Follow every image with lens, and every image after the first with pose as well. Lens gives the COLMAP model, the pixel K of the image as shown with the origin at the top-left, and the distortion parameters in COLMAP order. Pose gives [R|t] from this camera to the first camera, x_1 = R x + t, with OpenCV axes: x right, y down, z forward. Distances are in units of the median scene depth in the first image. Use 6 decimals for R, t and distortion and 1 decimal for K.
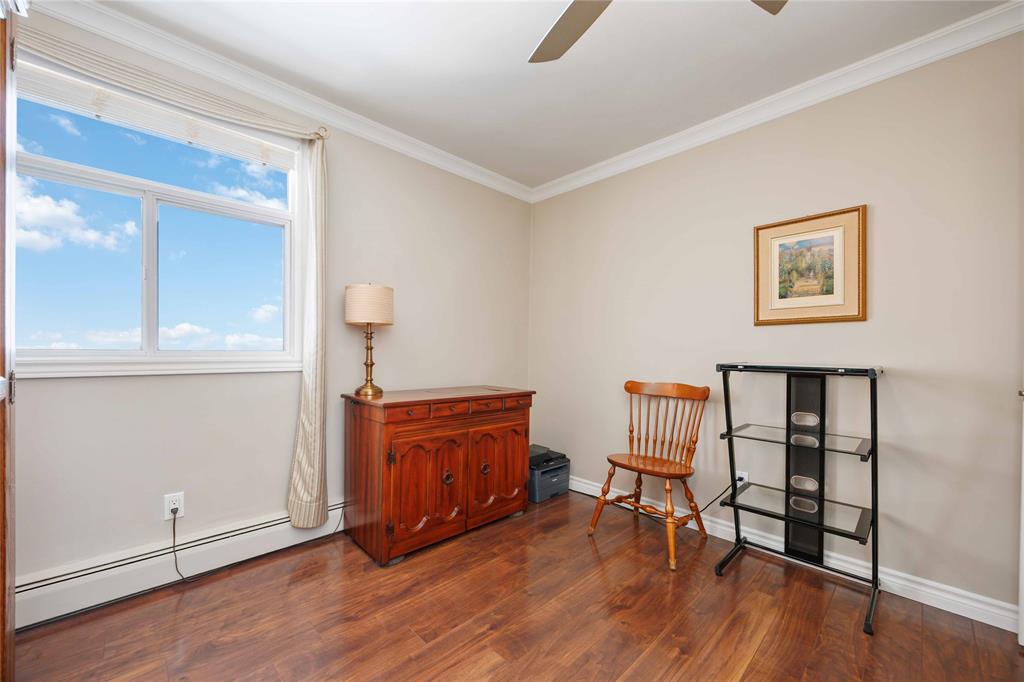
lens RADIAL K [[400.5, 0, 514.2], [0, 400.5, 357.9], [0, 0, 1]] dist [-0.000256, -0.000057]
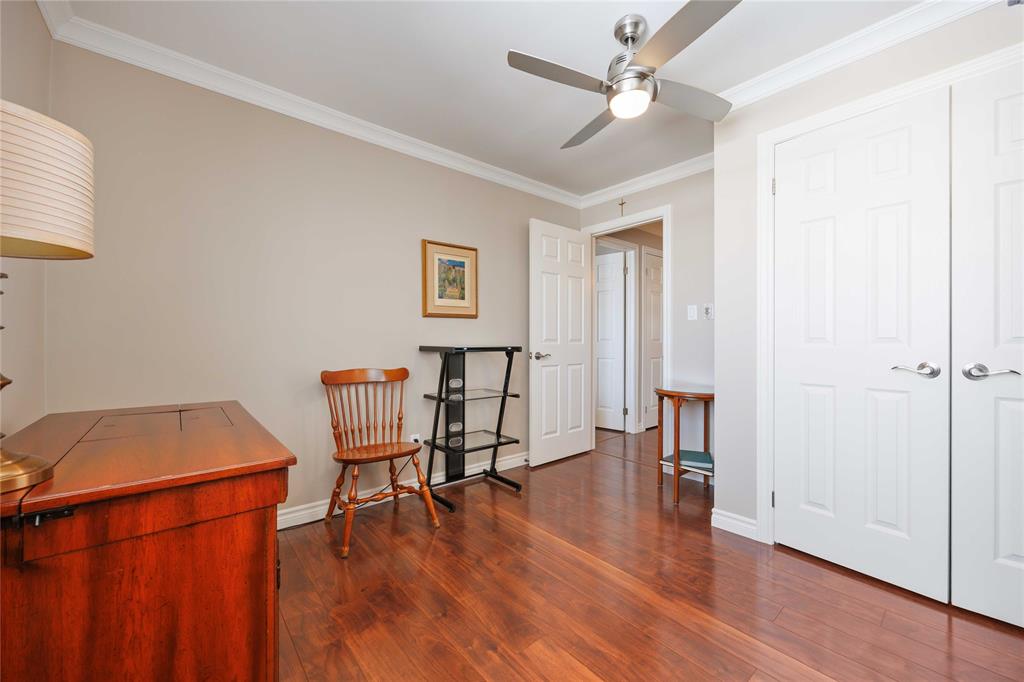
lens RADIAL K [[403.7, 0, 512.0], [0, 403.7, 341.0], [0, 0, 1]] dist [0.000865, 0.000179]
pose [[0.080085, -0.016867, 0.996645, -0.713804], [0.012573, 0.999794, 0.015910, -0.022100], [-0.996709, 0.011257, 0.080280, 0.664225]]
